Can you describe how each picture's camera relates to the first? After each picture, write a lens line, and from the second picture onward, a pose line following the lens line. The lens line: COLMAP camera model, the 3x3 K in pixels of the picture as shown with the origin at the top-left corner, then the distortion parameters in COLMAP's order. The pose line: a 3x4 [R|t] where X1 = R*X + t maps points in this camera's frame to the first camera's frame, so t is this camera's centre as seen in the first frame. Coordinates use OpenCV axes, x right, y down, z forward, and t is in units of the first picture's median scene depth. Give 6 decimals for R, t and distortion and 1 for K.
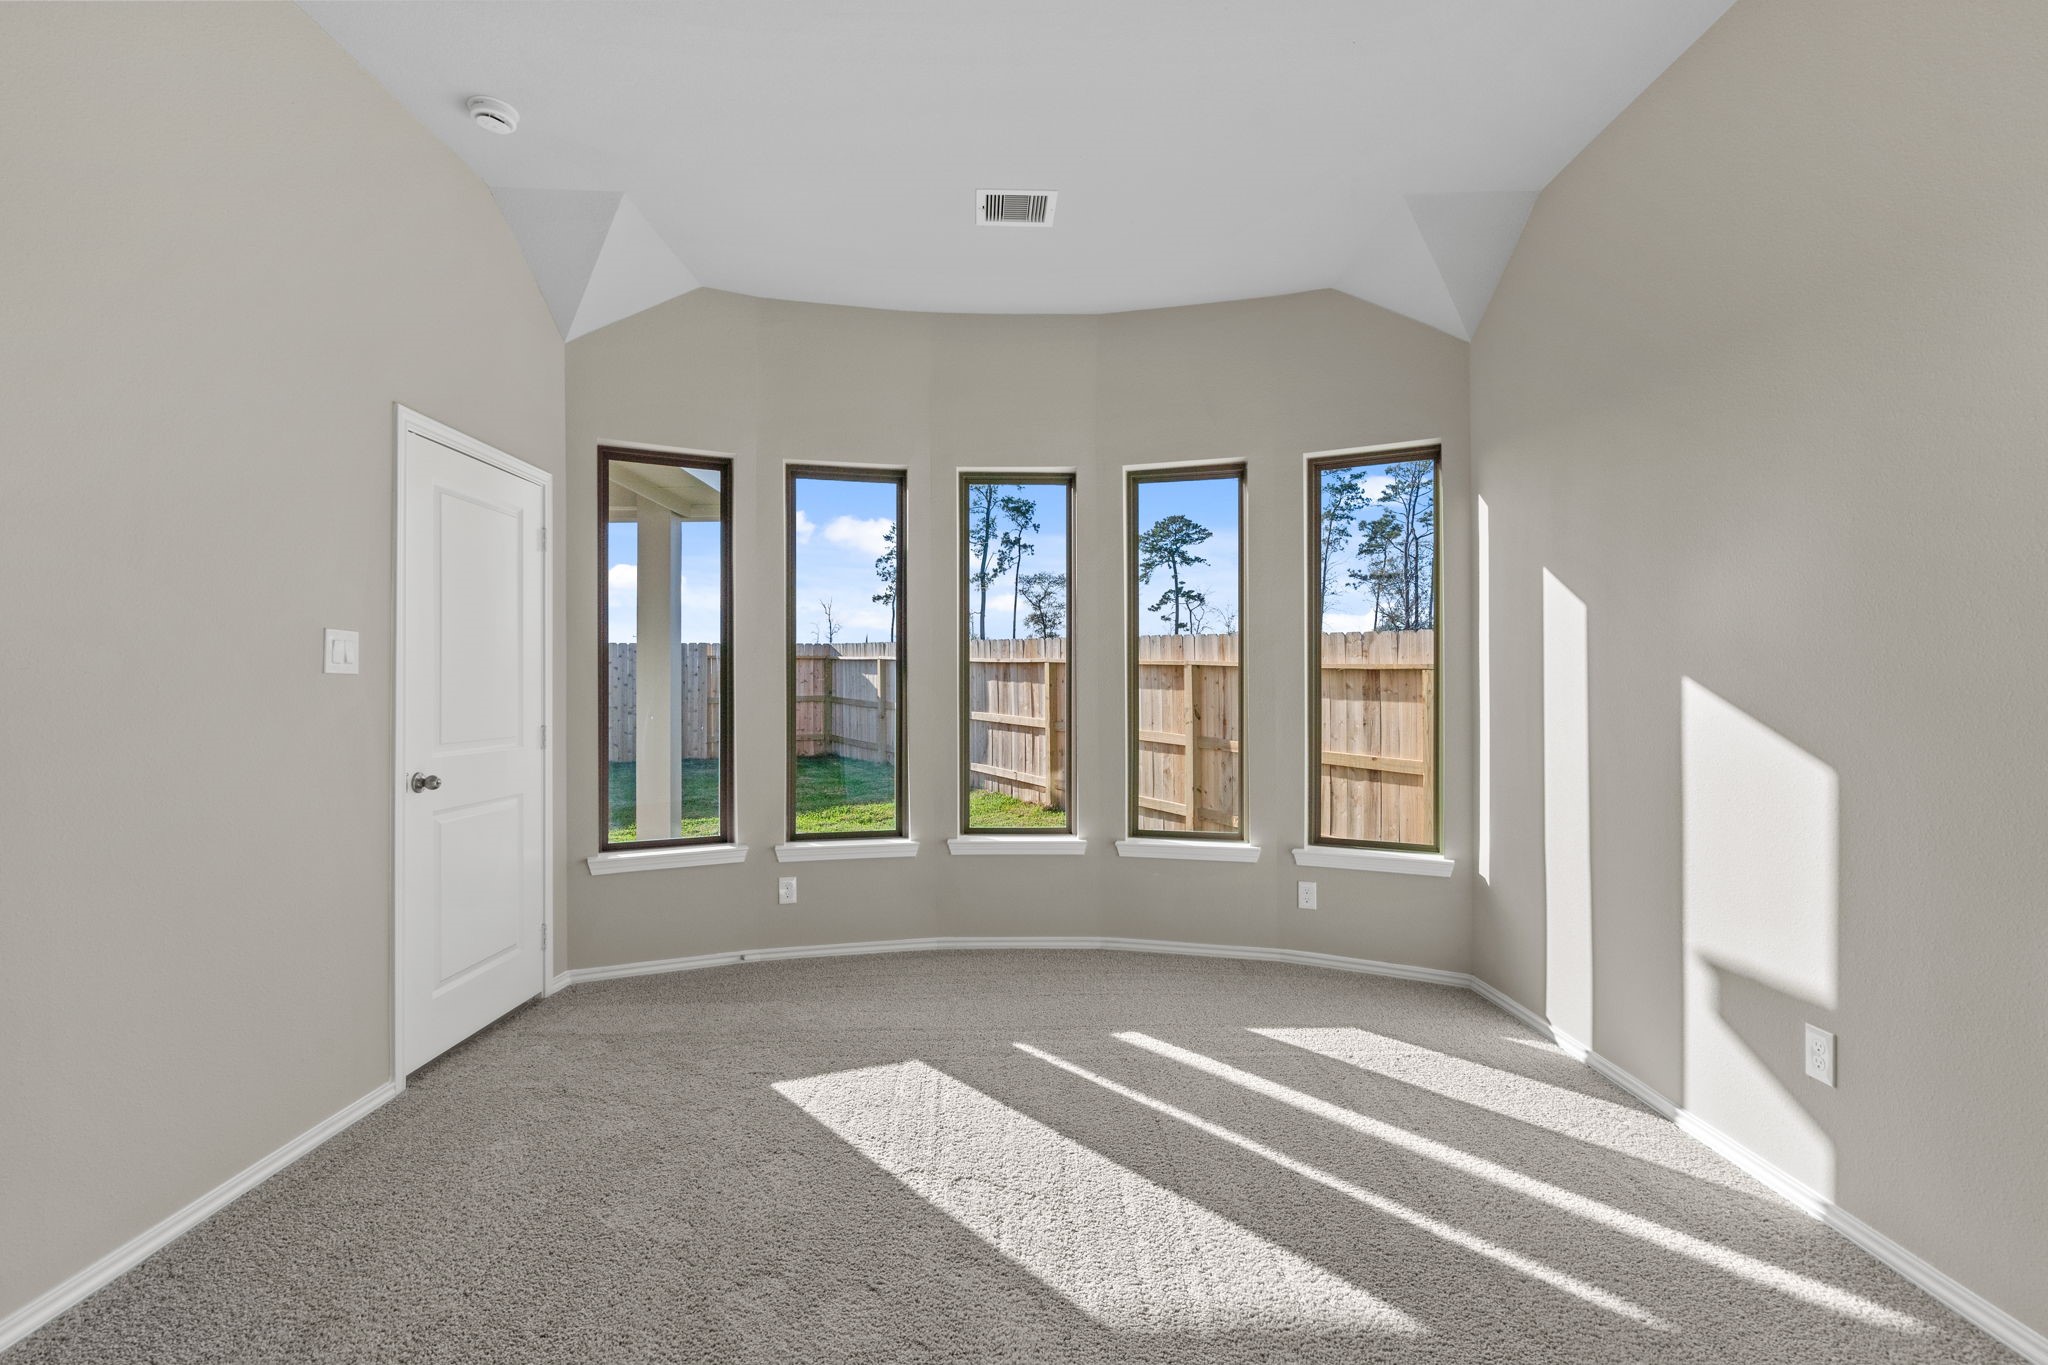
lens RADIAL K [[925.6, 0, 1016.5], [0, 925.6, 682.5], [0, 0, 1]] dist [-0.006026, 0.001336]
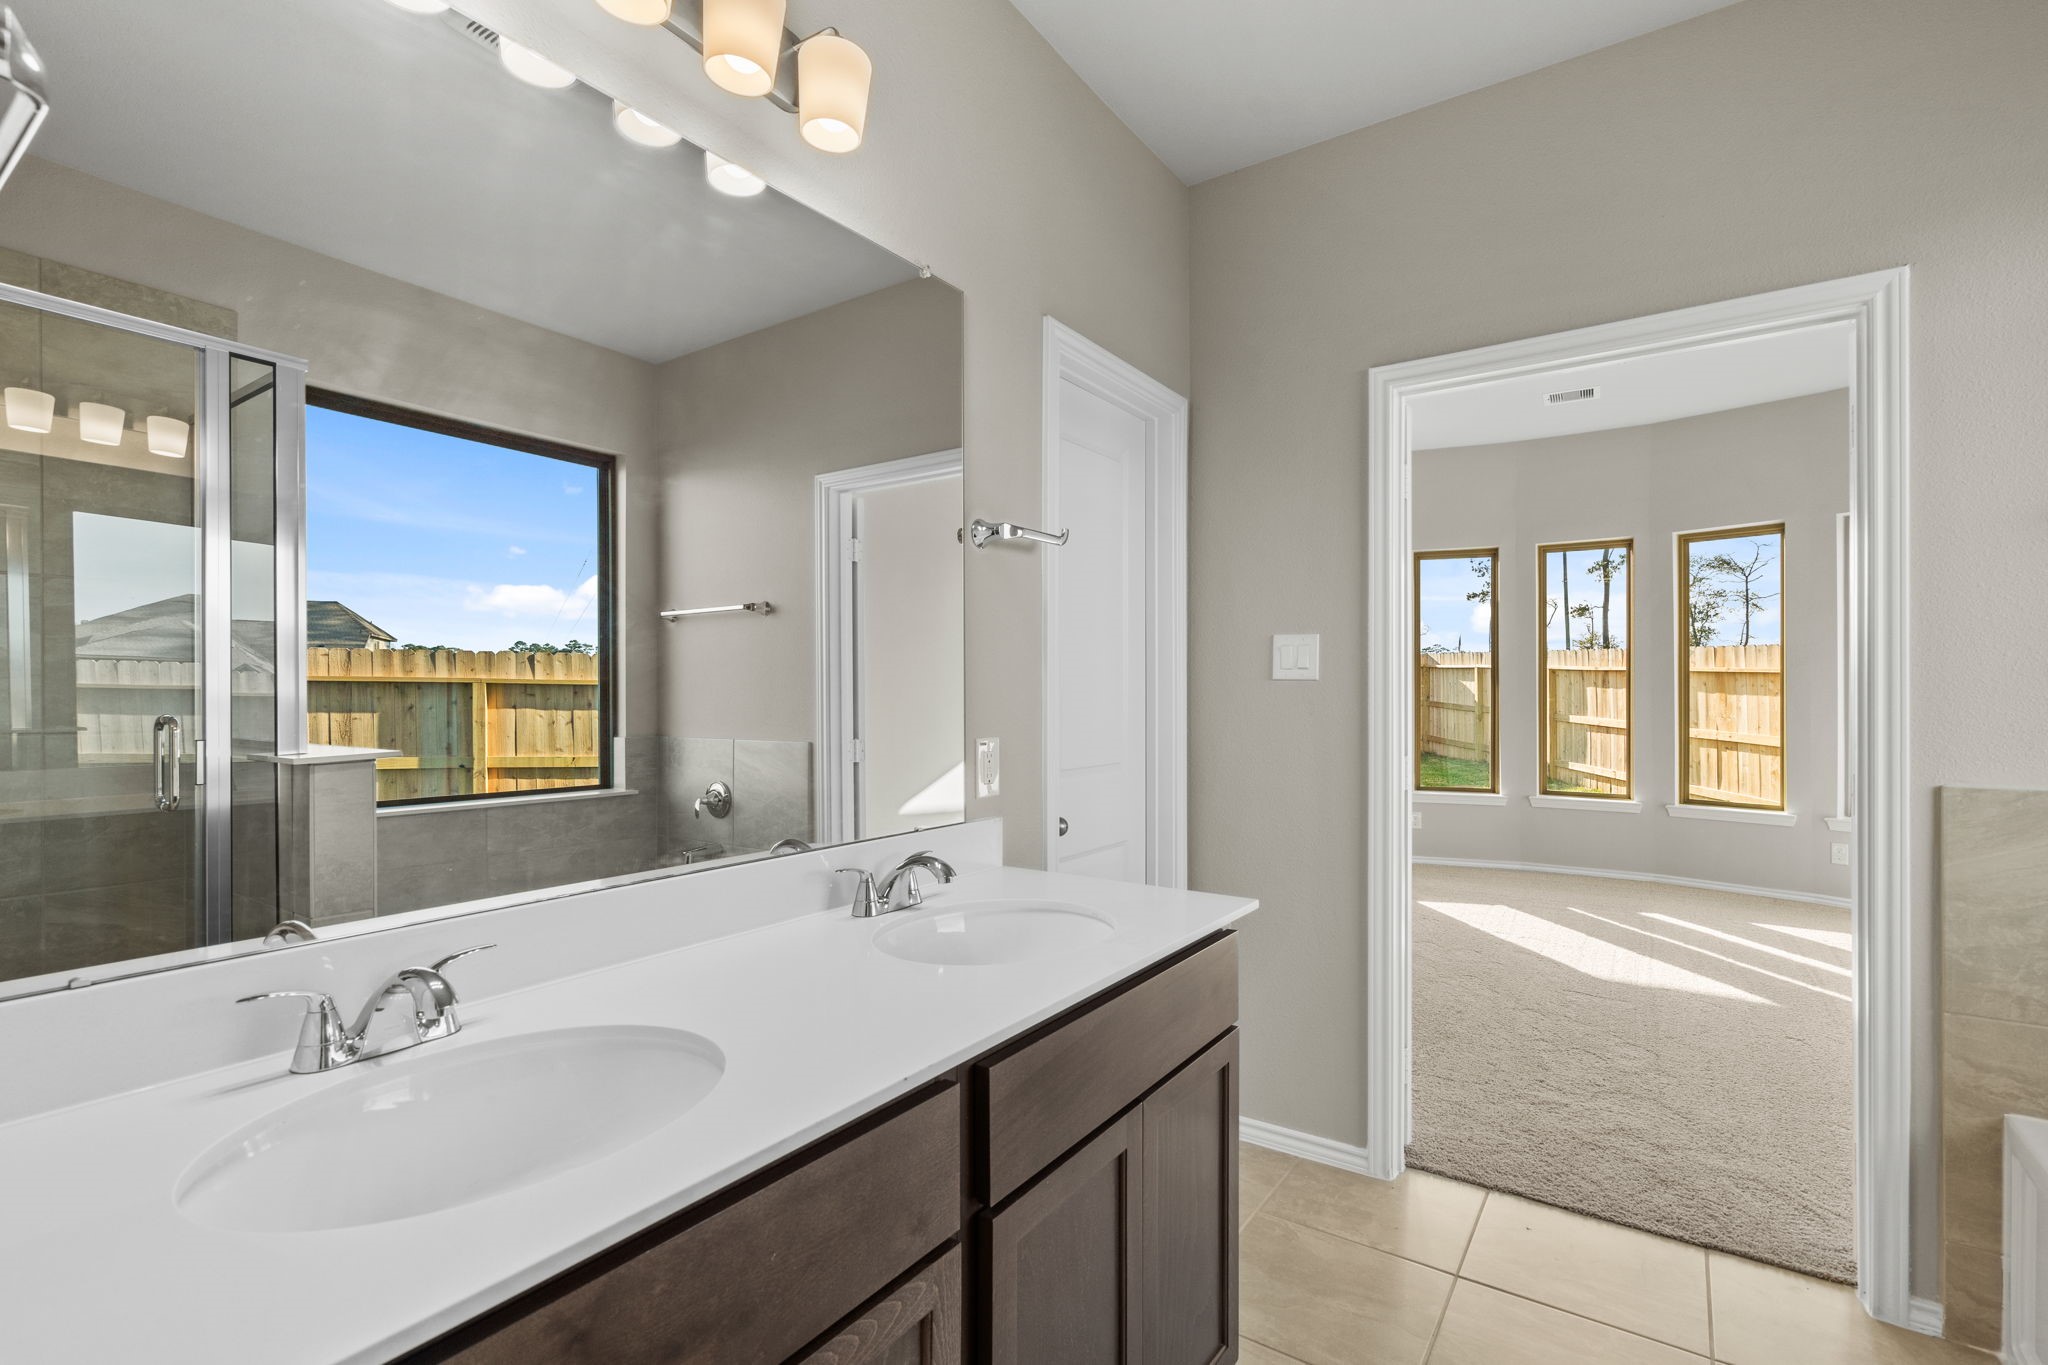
lens RADIAL K [[925.6, 0, 1026.7], [0, 925.6, 686.5], [0, 0, 1]] dist [-0.006026, 0.001336]
pose [[0.826253, -0.000688, -0.563299, 0.039915], [0.000166, 1.000000, -0.000977, -0.001772], [0.563299, 0.000713, 0.826253, -0.286093]]
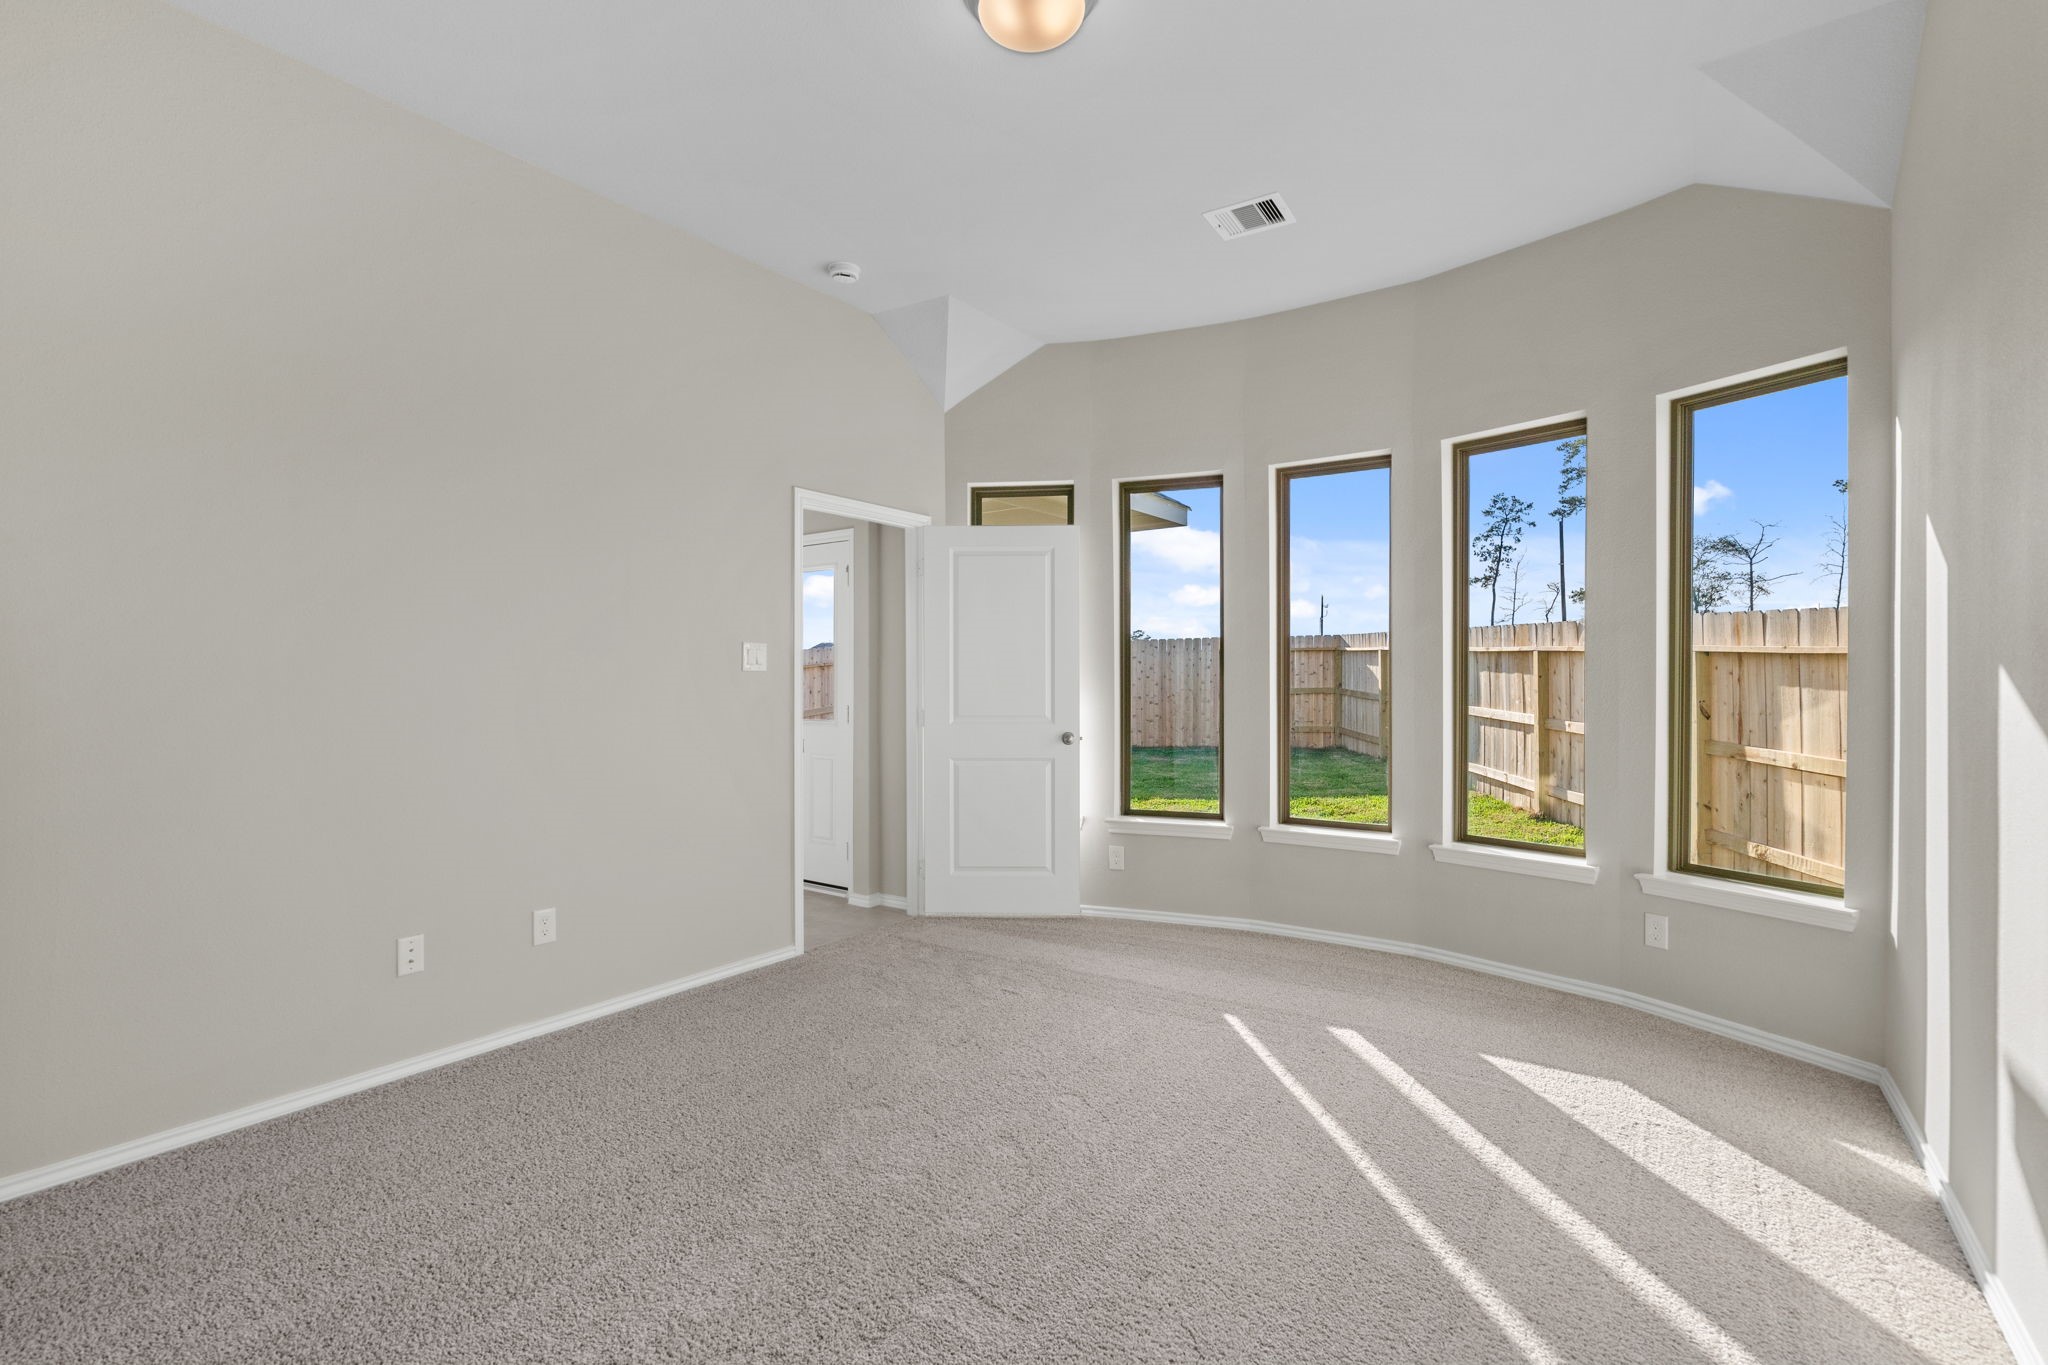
lens RADIAL K [[925.6, 0, 1017.6], [0, 925.6, 683.5], [0, 0, 1]] dist [-0.006026, 0.001336]
pose [[0.818371, 0.002070, -0.574686, 0.126727], [0.003690, 0.999954, 0.008856, -0.000254], [0.574678, -0.009368, 0.818326, -0.001170]]
